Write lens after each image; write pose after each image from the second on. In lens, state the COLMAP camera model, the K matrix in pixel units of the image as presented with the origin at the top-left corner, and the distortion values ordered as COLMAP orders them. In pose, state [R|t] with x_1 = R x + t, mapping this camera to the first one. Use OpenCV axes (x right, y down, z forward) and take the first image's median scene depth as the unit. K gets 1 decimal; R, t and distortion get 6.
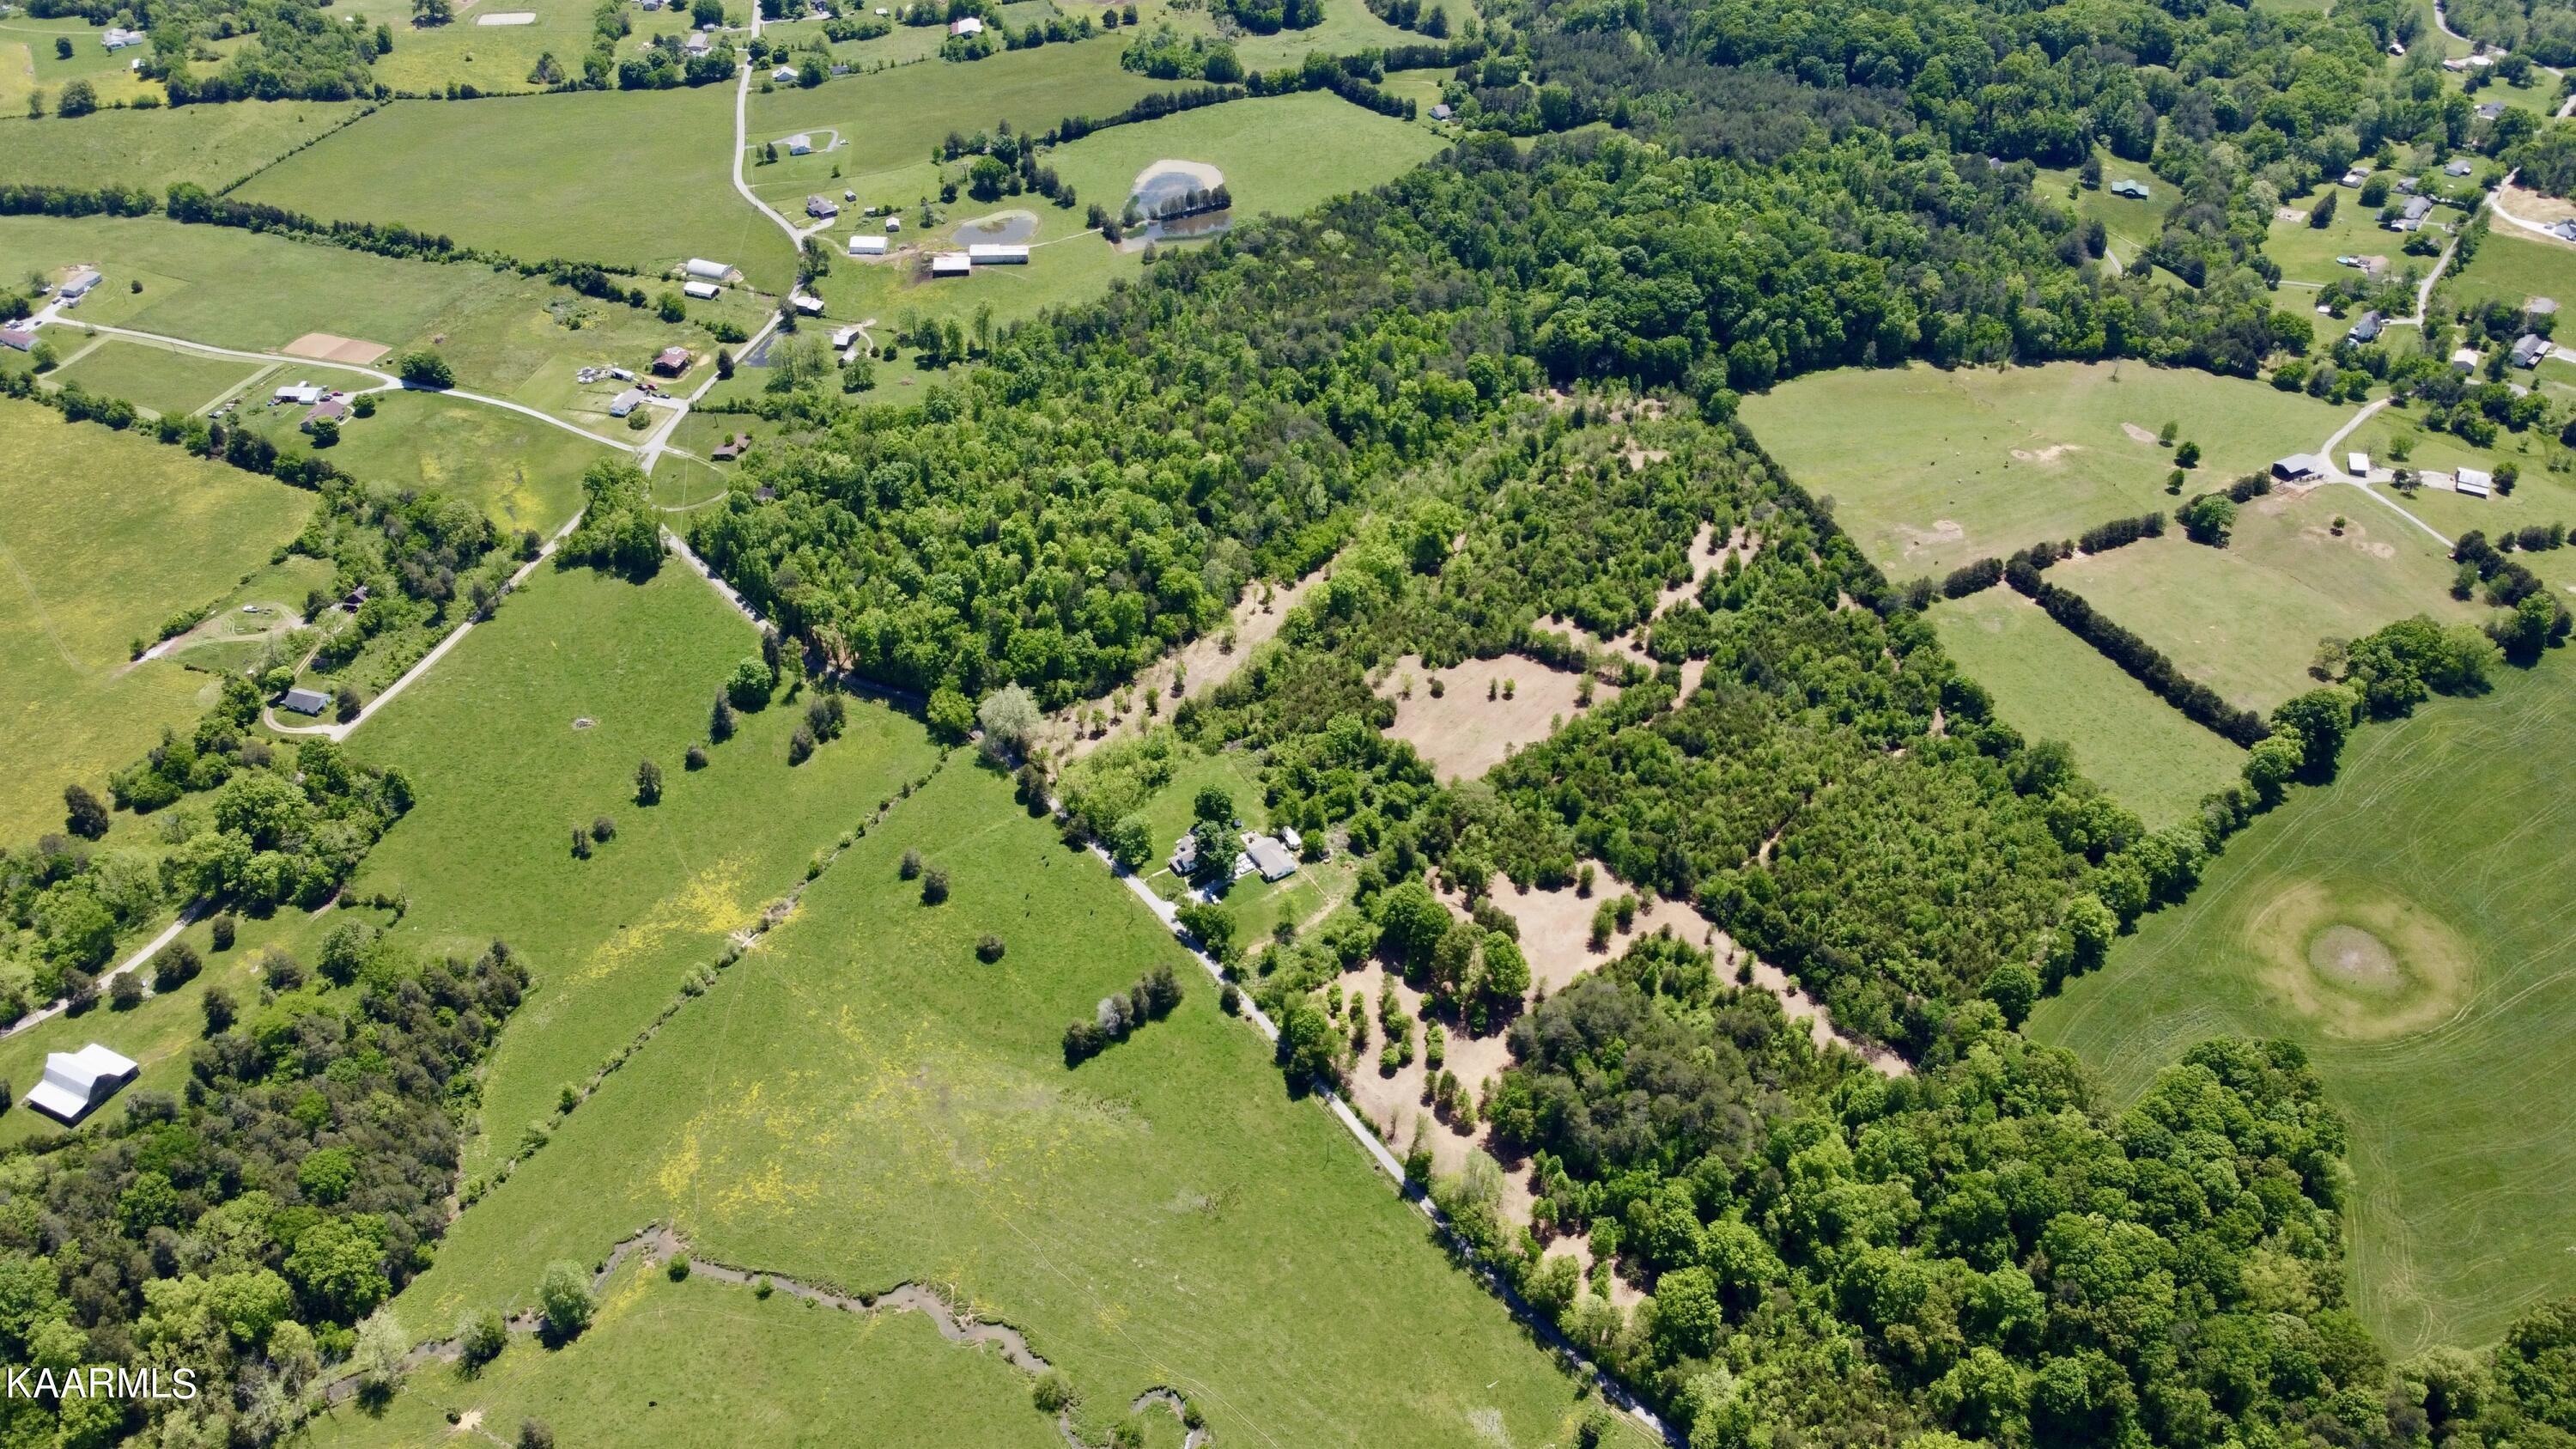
lens RADIAL K [[1934.9, 0, 1283.2], [0, 1934.9, 725.4], [0, 0, 1]] dist [0.006445, -0.004202]
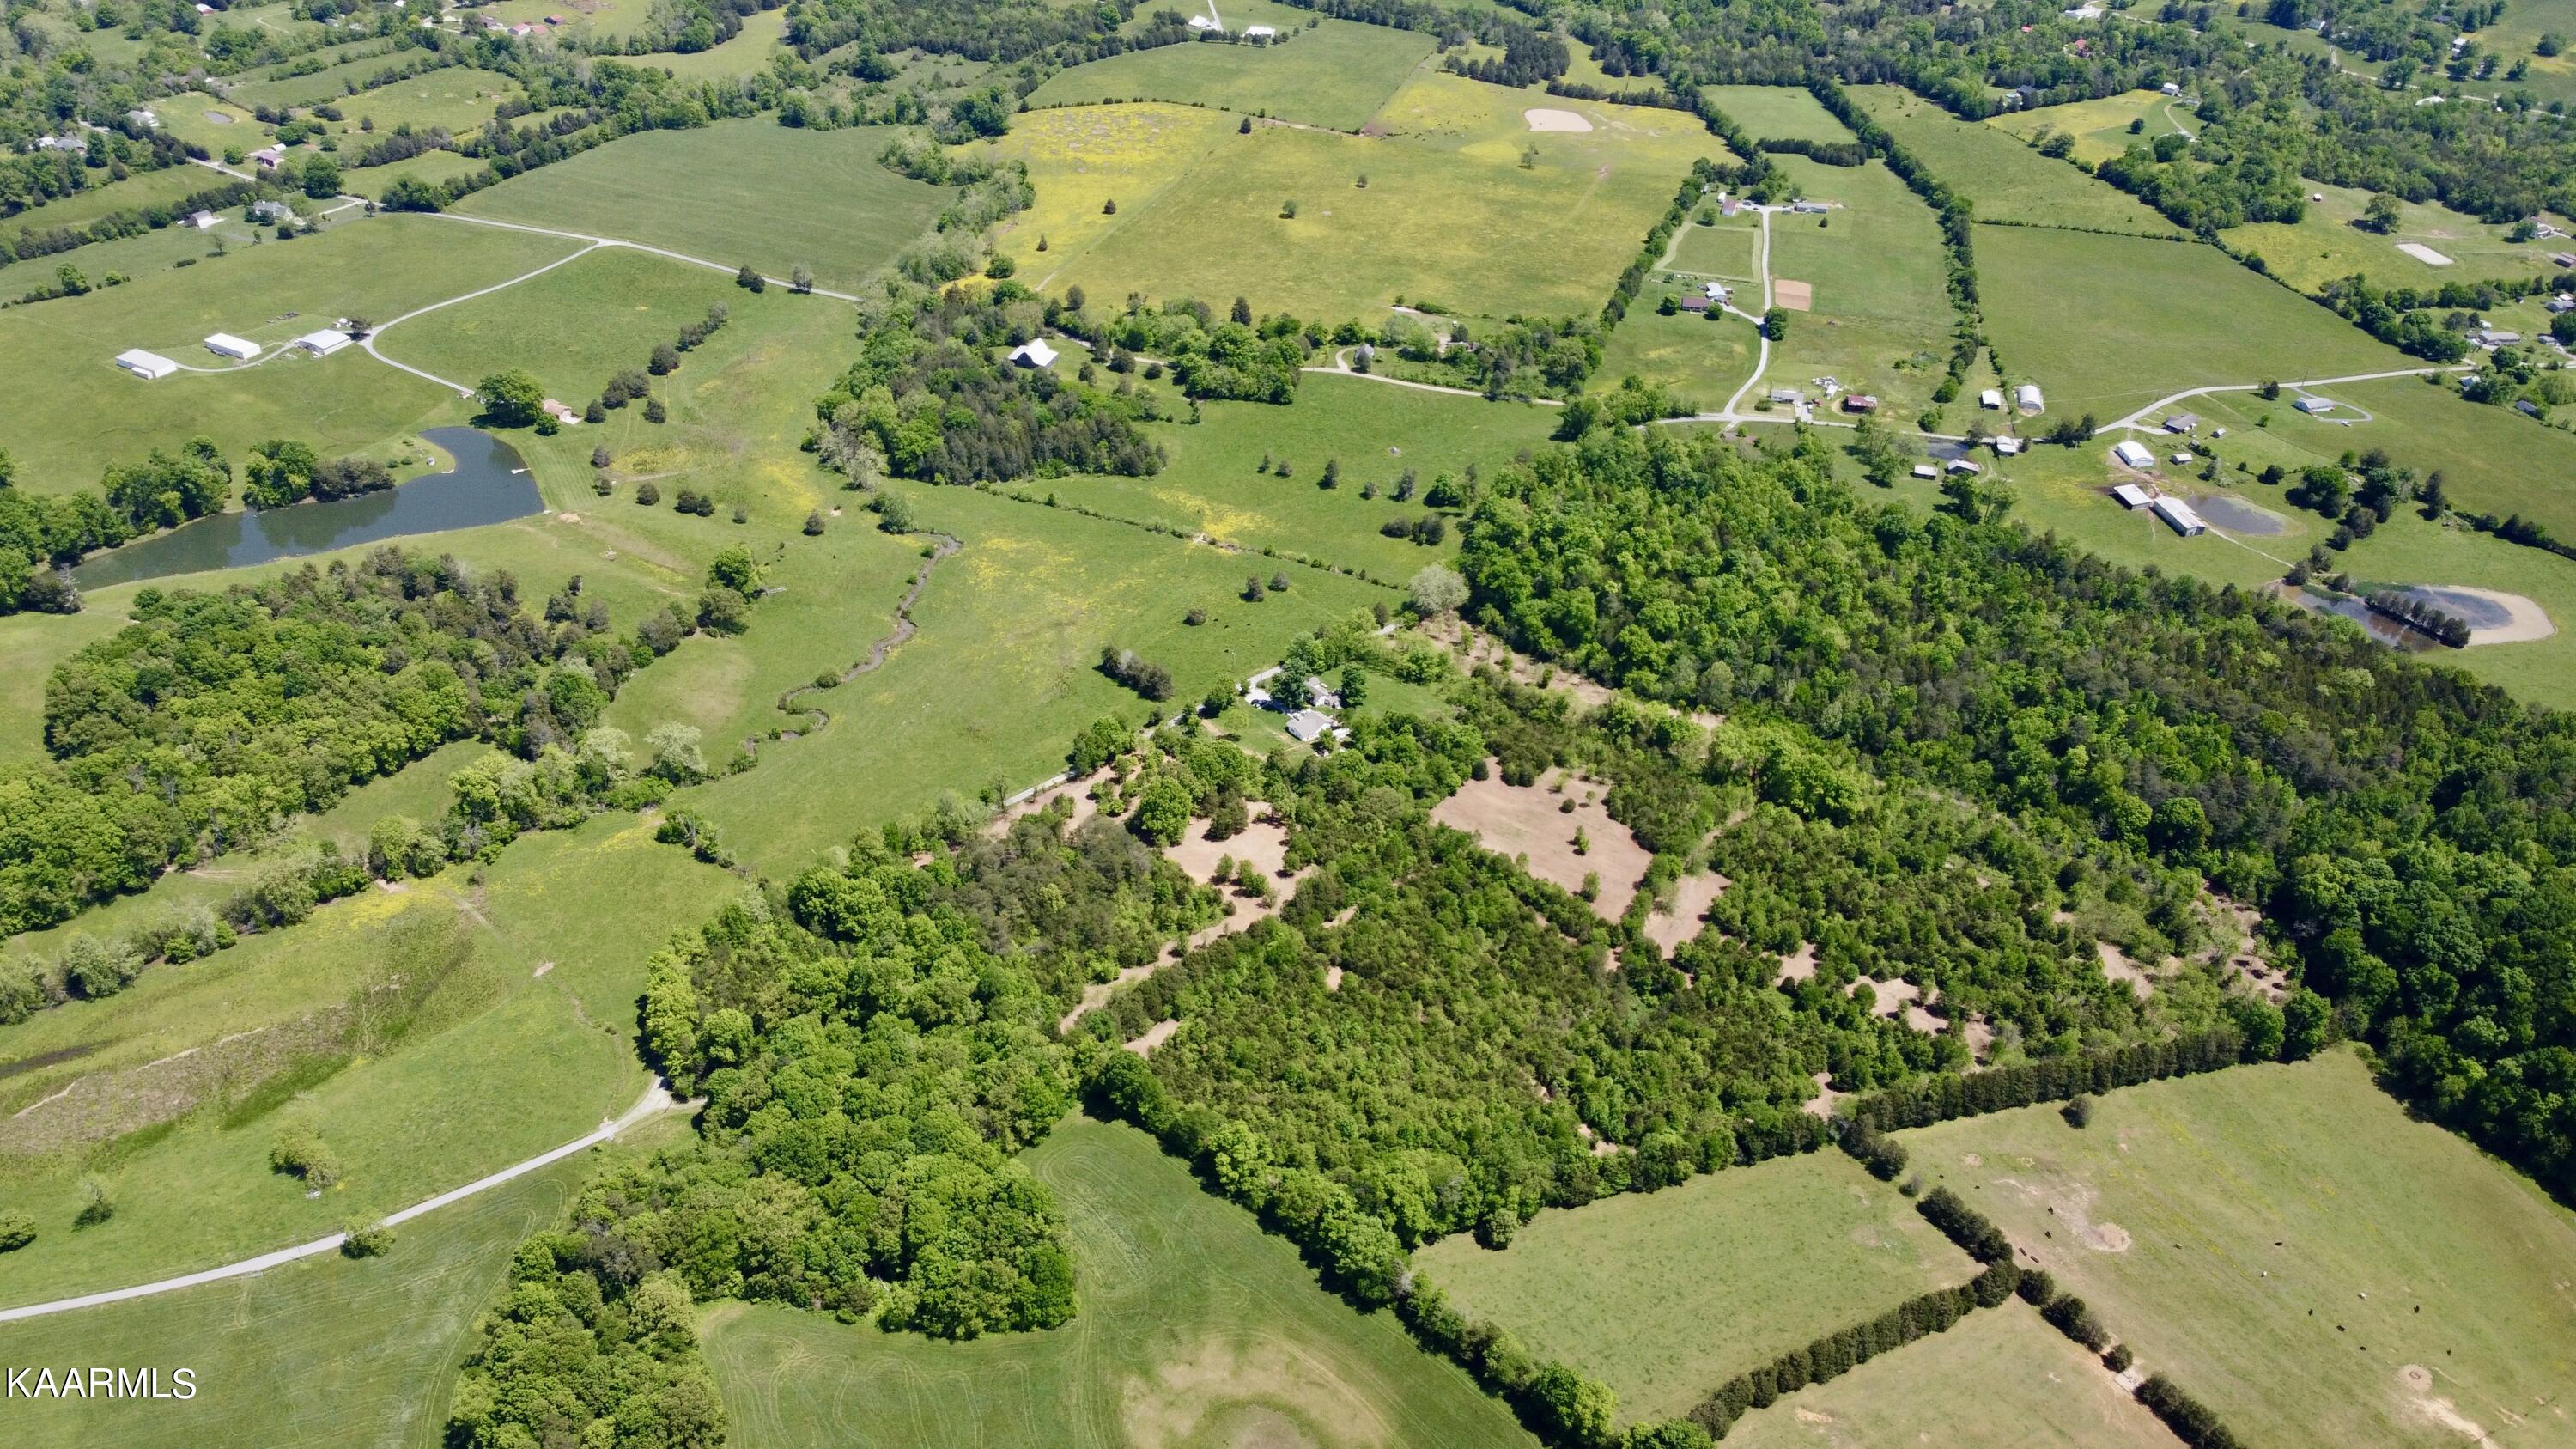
lens RADIAL K [[1950.1, 0, 1277.7], [0, 1950.1, 723.9], [0, 0, 1]] dist [0.006352, -0.007598]
pose [[0.102421, 0.554003, -0.826190, 0.870433], [-0.650766, 0.665481, 0.365566, -0.316438], [0.752339, 0.500215, 0.428686, 0.409645]]
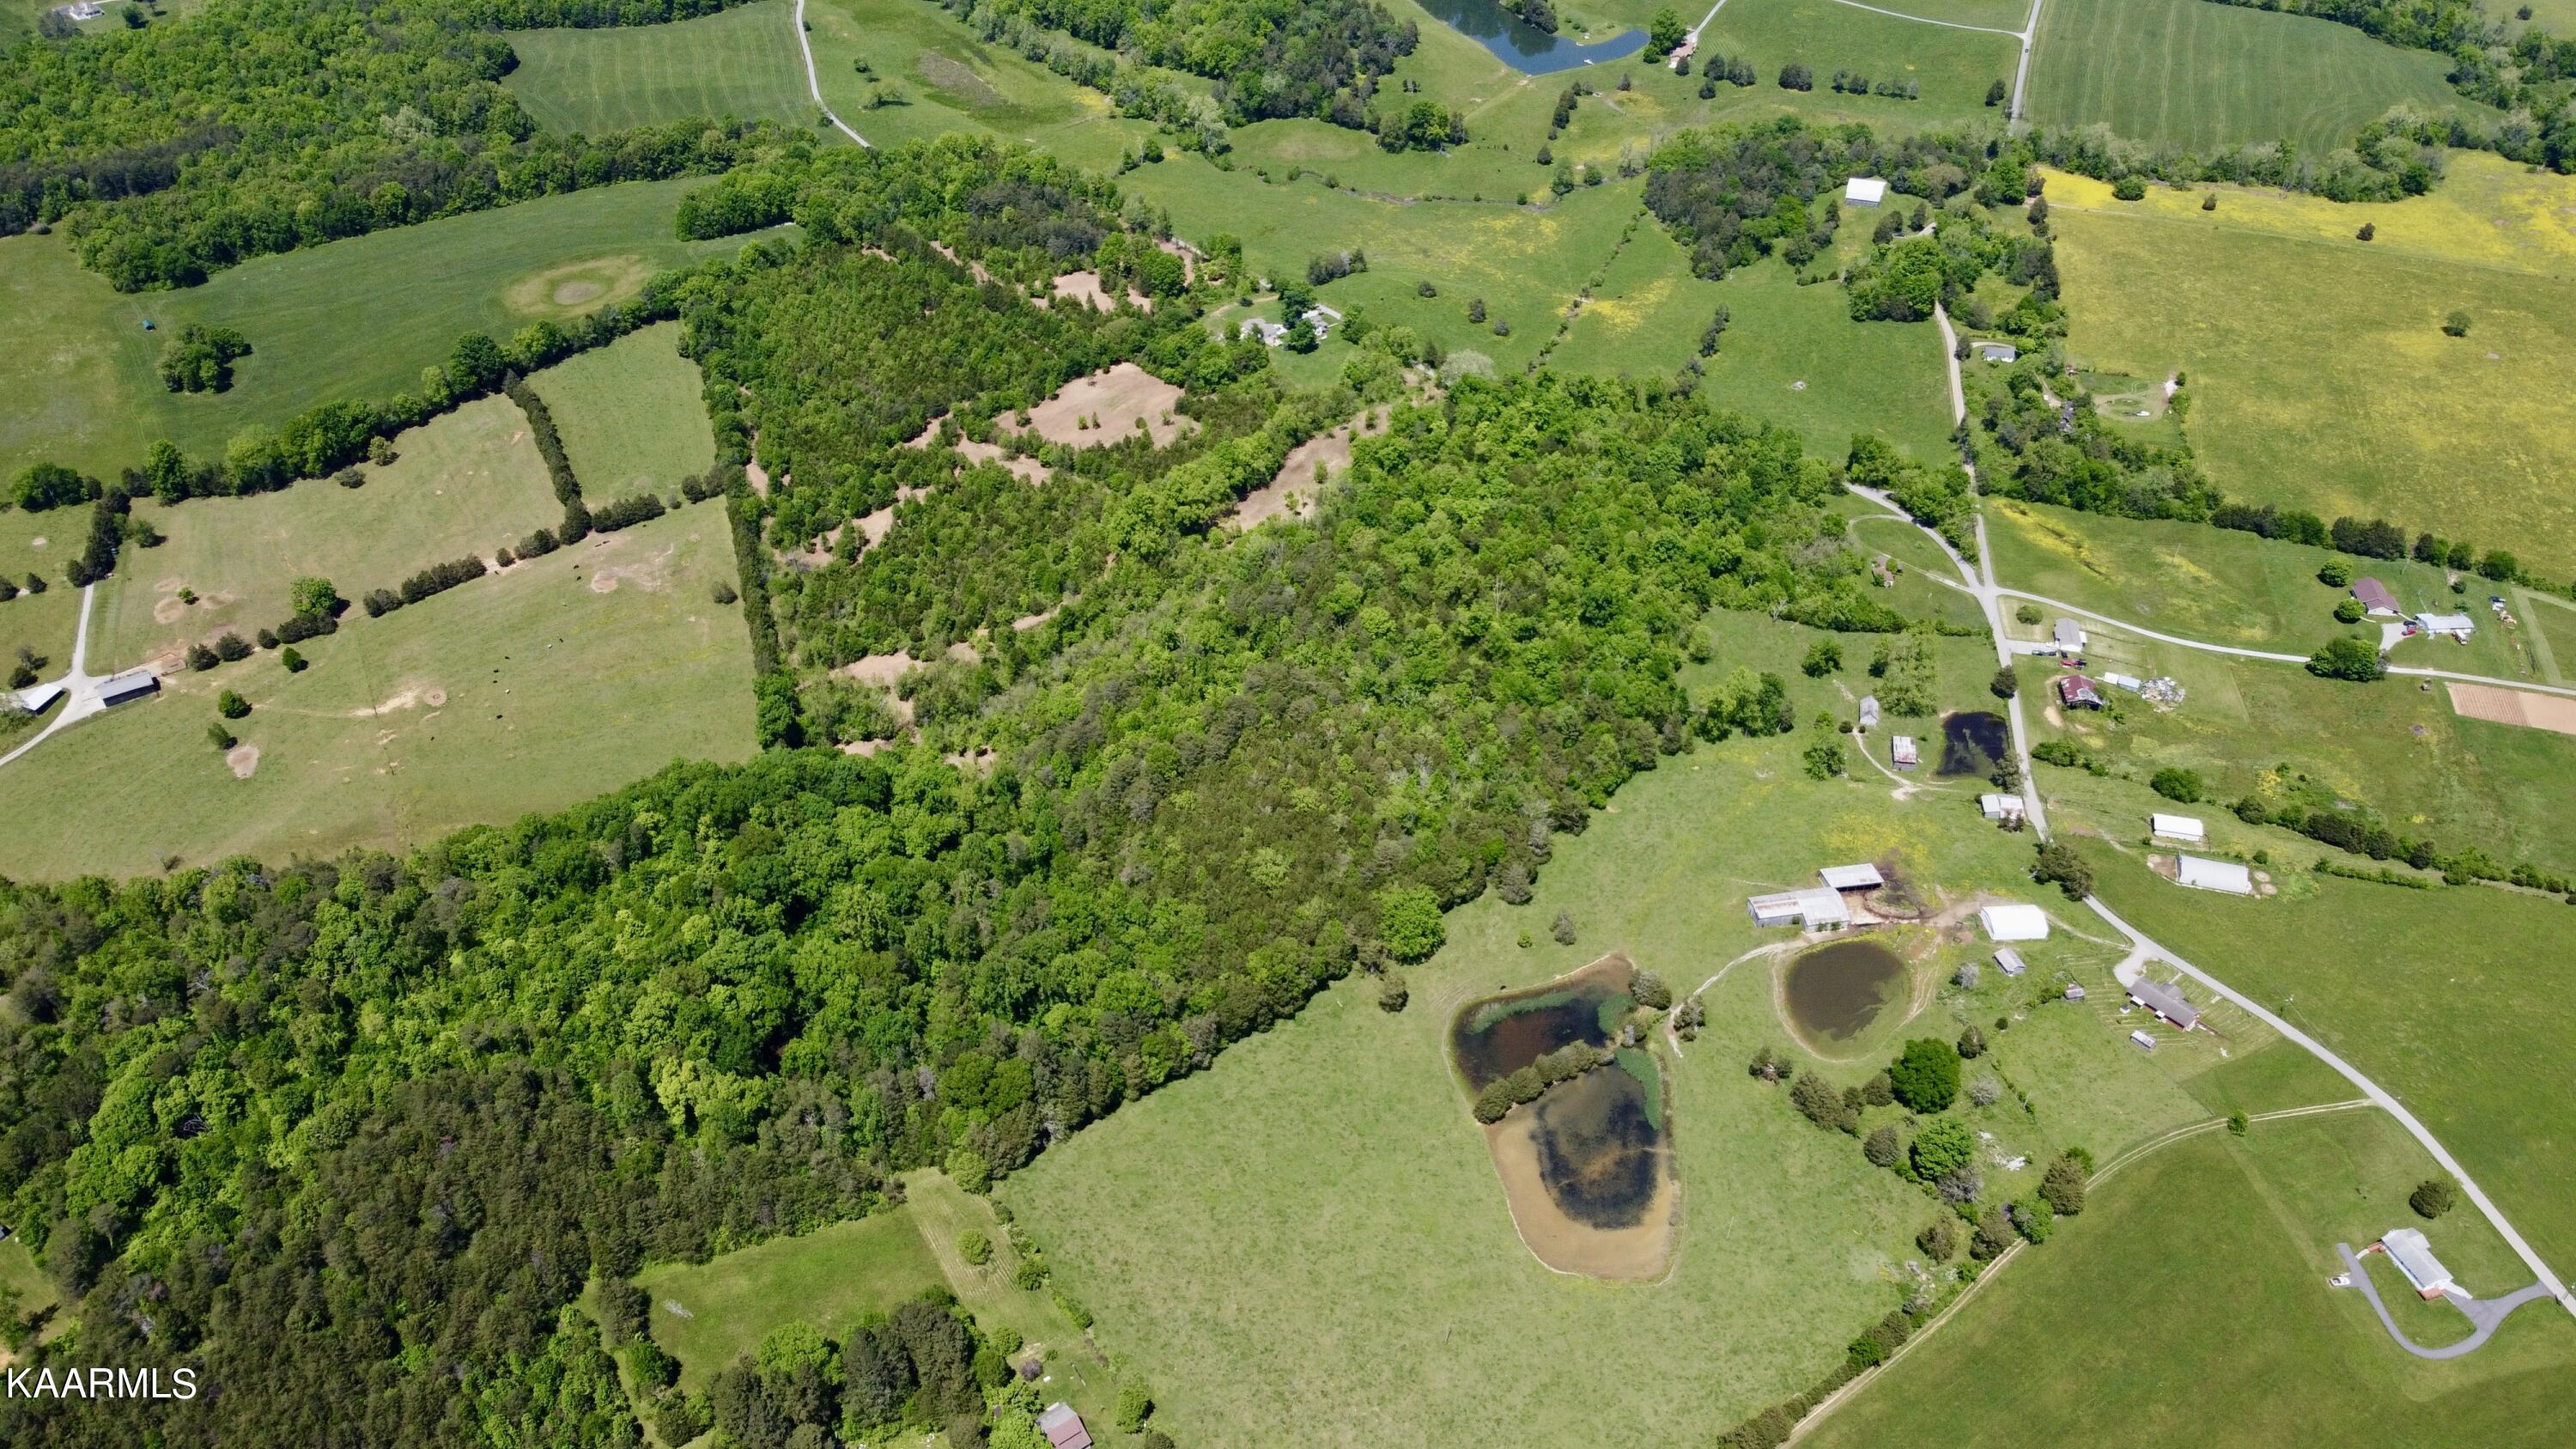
lens RADIAL K [[1950.1, 0, 1277.7], [0, 1950.1, 723.9], [0, 0, 1]] dist [0.006352, -0.007598]
pose [[-0.996580, 0.043828, -0.070047, 0.086067], [-0.058649, 0.221941, 0.973295, -1.155587], [0.058204, 0.974075, -0.218612, 1.424233]]
